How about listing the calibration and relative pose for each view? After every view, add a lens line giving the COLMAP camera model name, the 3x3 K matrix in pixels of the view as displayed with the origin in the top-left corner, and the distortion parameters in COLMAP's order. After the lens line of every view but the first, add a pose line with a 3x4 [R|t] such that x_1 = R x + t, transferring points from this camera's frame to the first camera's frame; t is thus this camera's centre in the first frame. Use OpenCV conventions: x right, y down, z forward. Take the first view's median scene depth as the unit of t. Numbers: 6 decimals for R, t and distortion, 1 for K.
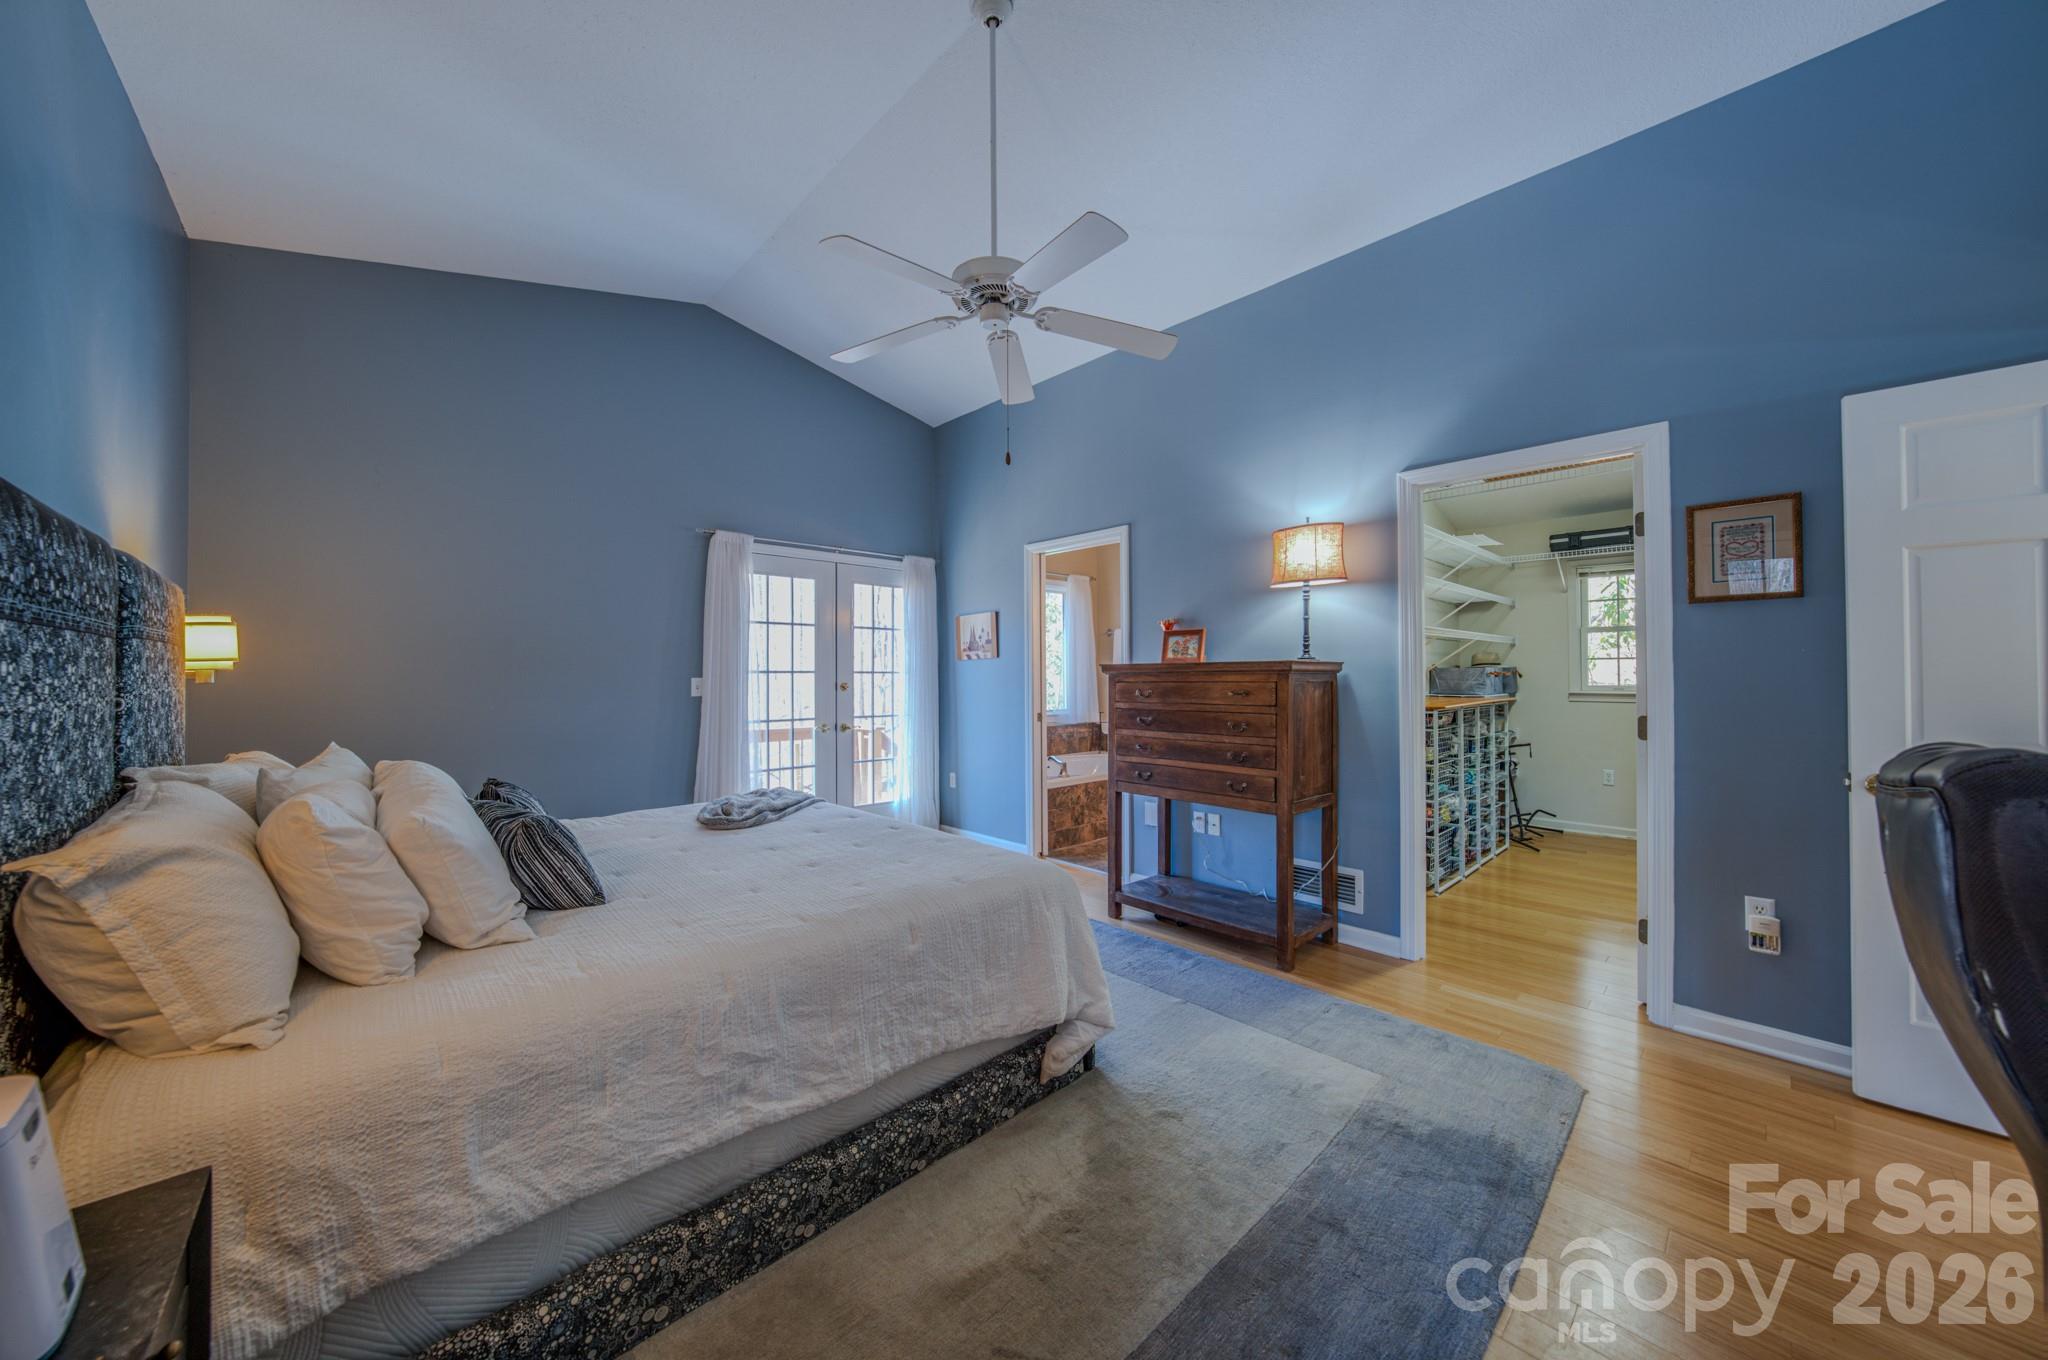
lens RADIAL K [[707.7, 0, 1020.7], [0, 707.7, 671.3], [0, 0, 1]] dist [-0.029370, 0.005812]
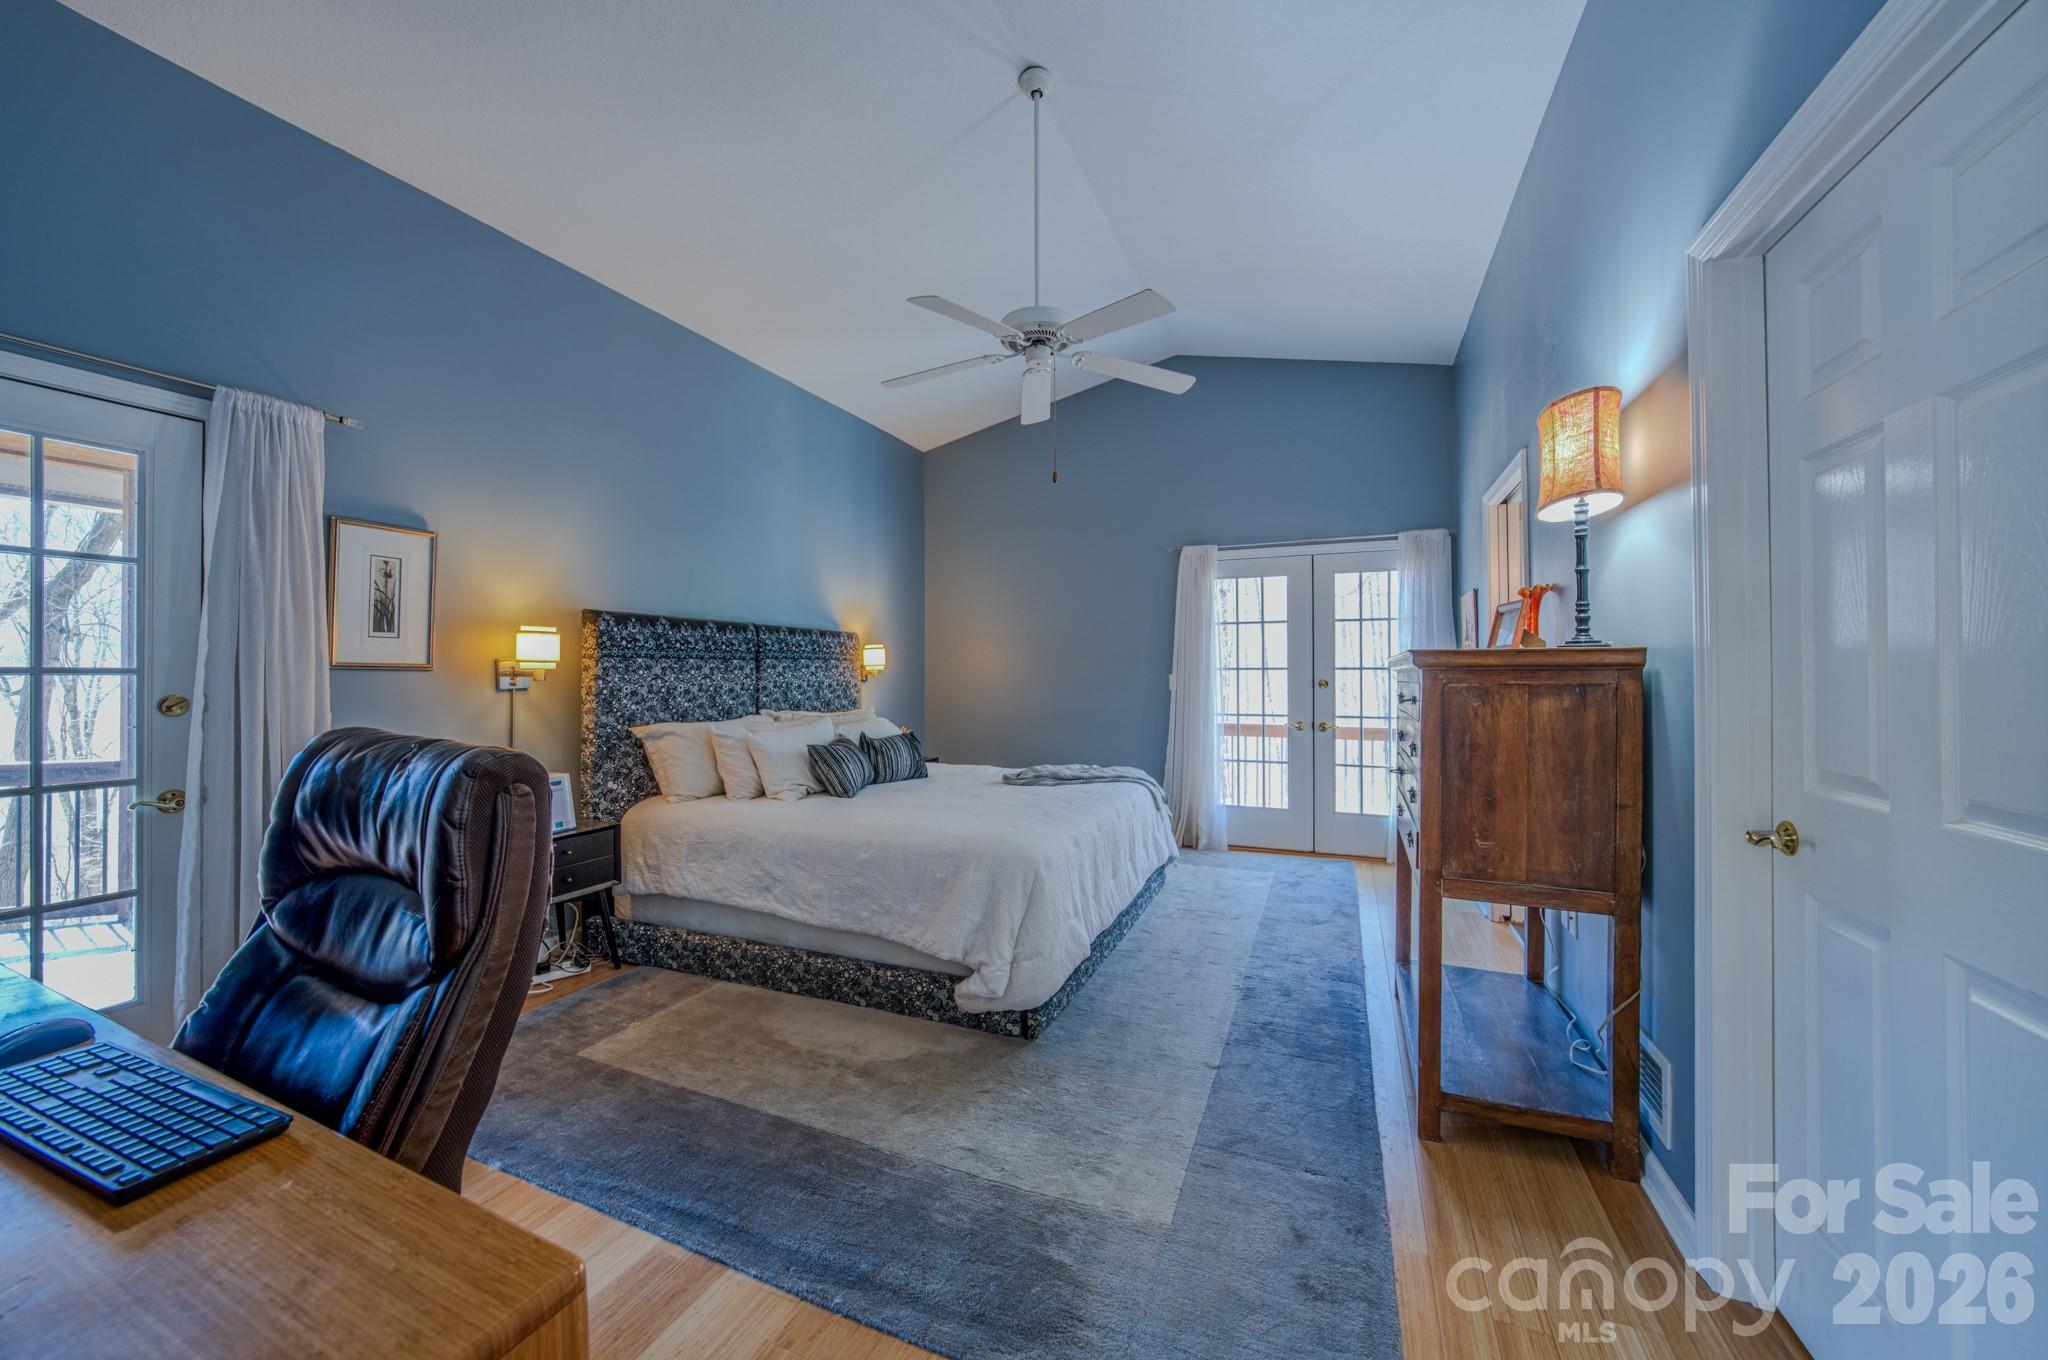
lens RADIAL K [[737.2, 0, 1025.0], [0, 737.2, 665.5], [0, 0, 1]] dist [-0.016905, 0.000022]
pose [[0.401479, -0.009810, -0.915816, 0.763899], [0.009462, 0.999934, -0.006563, -0.000368], [0.915819, -0.006031, 0.401545, 0.366120]]
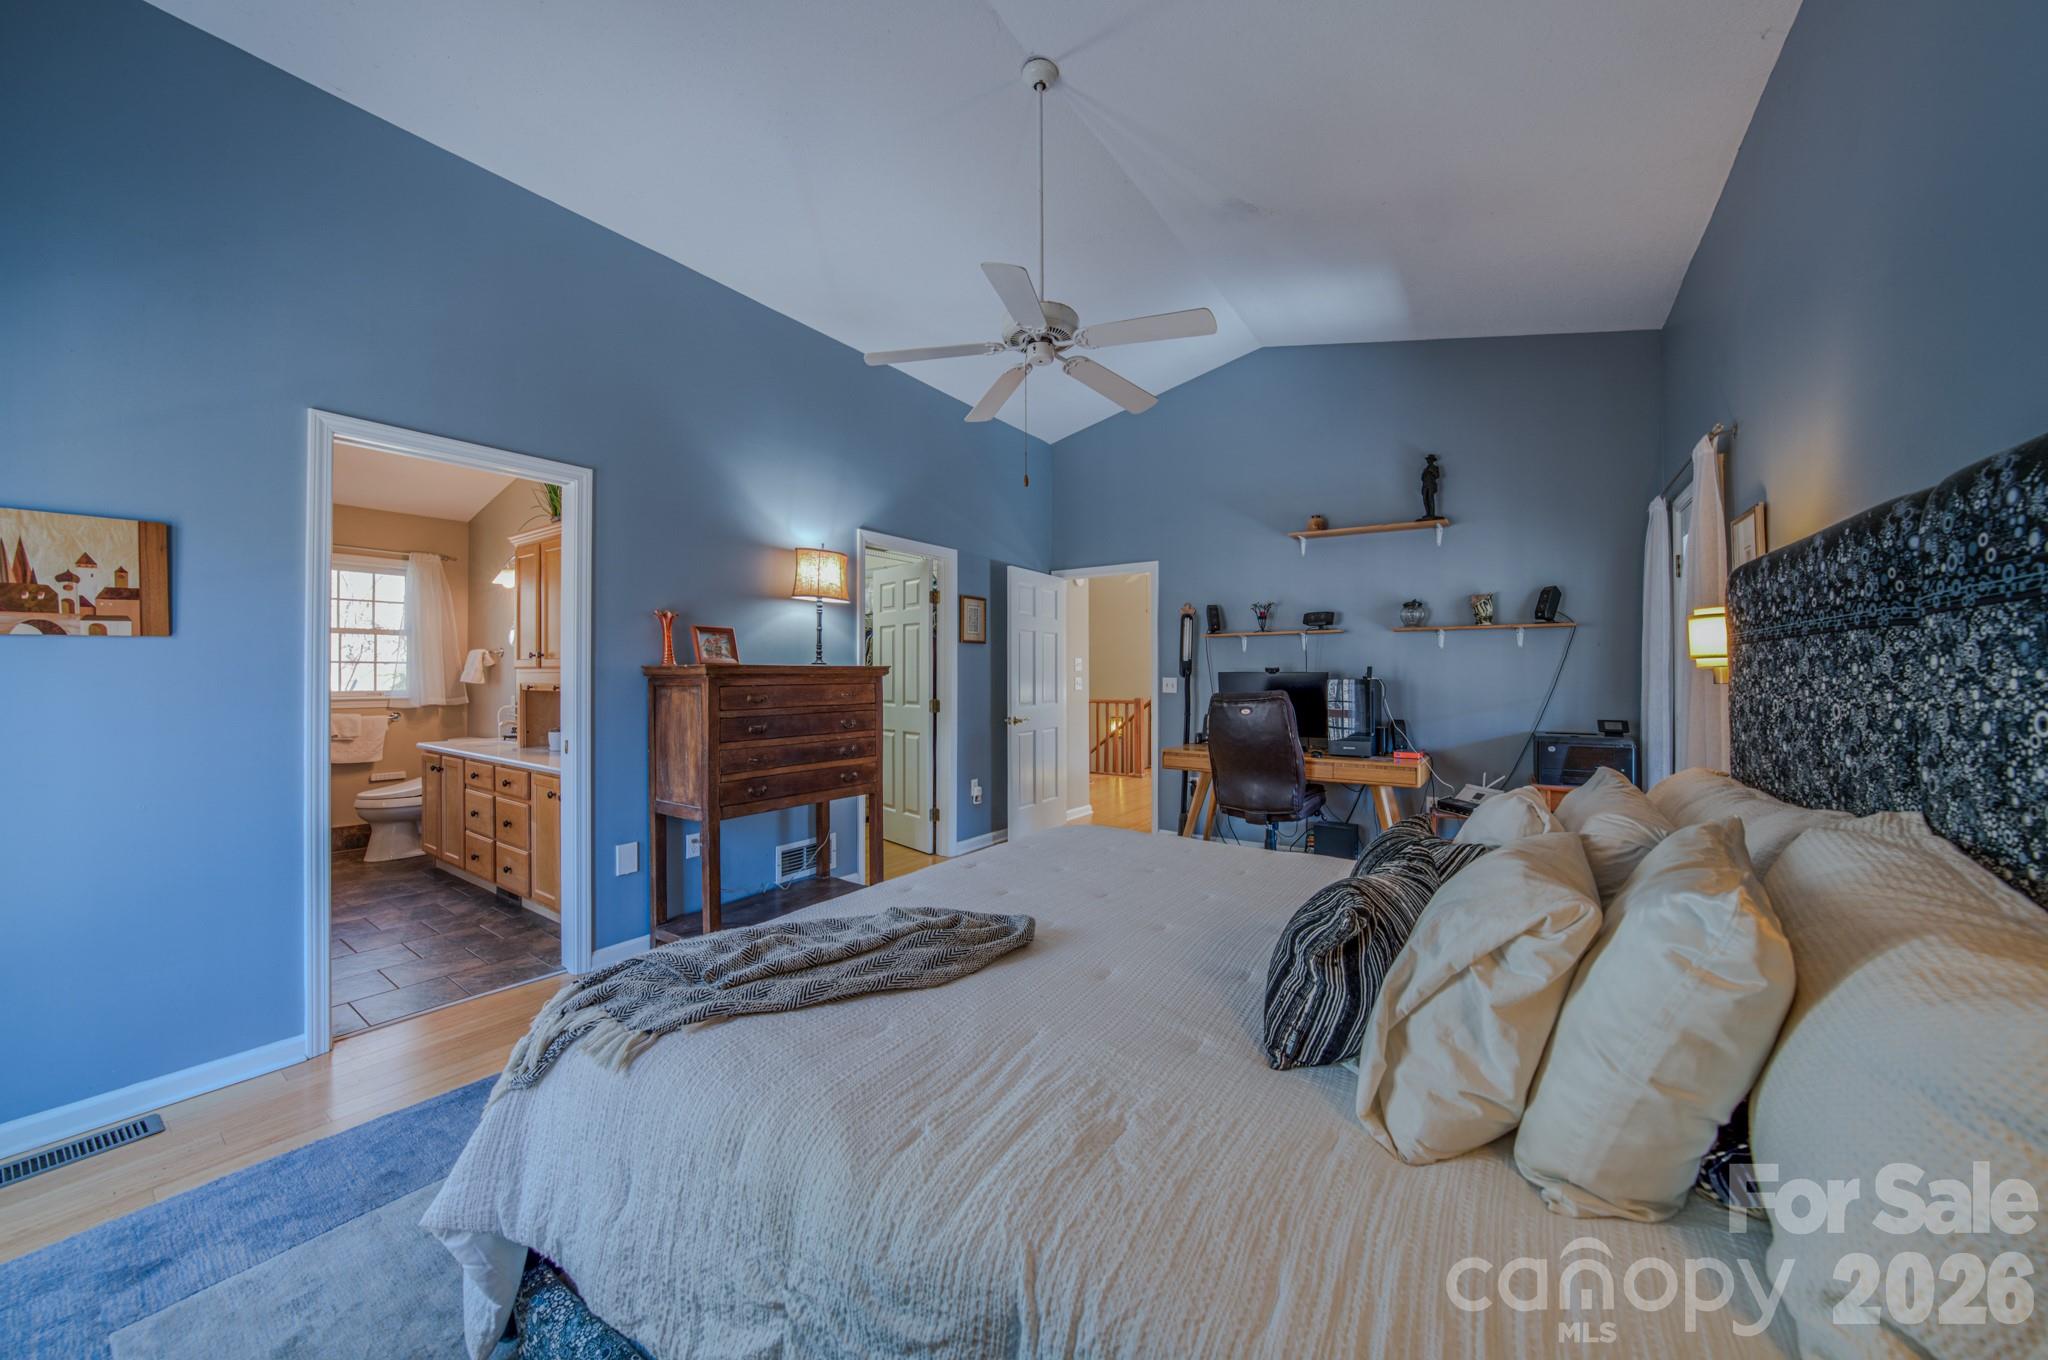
lens RADIAL K [[707.7, 0, 1020.7], [0, 707.7, 671.3], [0, 0, 1]] dist [-0.029370, 0.005812]
pose [[-0.204495, 0.010565, 0.978811, -0.819028], [-0.003129, 0.999930, -0.011446, 0.006664], [-0.978863, -0.005404, -0.204447, 0.927000]]
